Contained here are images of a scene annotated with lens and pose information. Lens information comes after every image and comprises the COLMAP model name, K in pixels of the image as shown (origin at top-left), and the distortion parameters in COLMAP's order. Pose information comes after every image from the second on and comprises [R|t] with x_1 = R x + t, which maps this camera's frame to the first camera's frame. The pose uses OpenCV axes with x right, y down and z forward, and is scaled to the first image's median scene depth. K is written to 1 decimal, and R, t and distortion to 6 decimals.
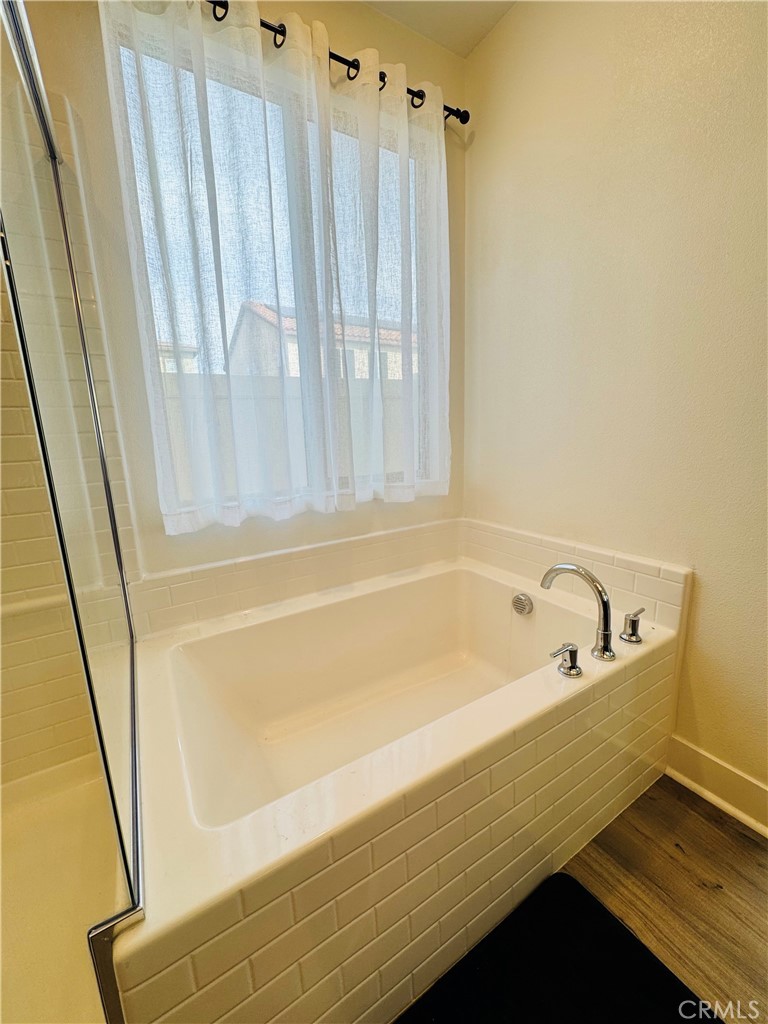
lens RADIAL K [[409.4, 0, 382.5], [0, 409.4, 509.4], [0, 0, 1]] dist [-0.008443, -0.000314]
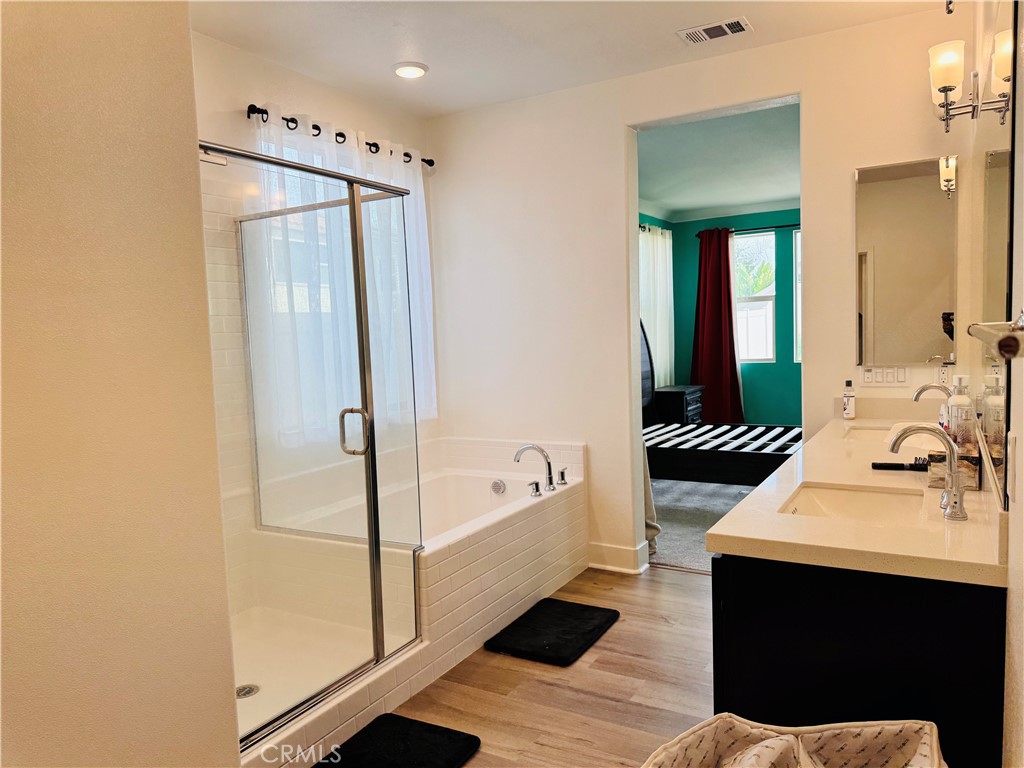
lens RADIAL K [[732.0, 0, 512.2], [0, 732.0, 384.3], [0, 0, 1]] dist [0.005655, 0.000540]
pose [[0.879213, -0.036712, 0.475012, -1.083550], [0.102469, 0.988265, -0.113284, 0.218693], [-0.465278, 0.148274, 0.872657, -1.750852]]
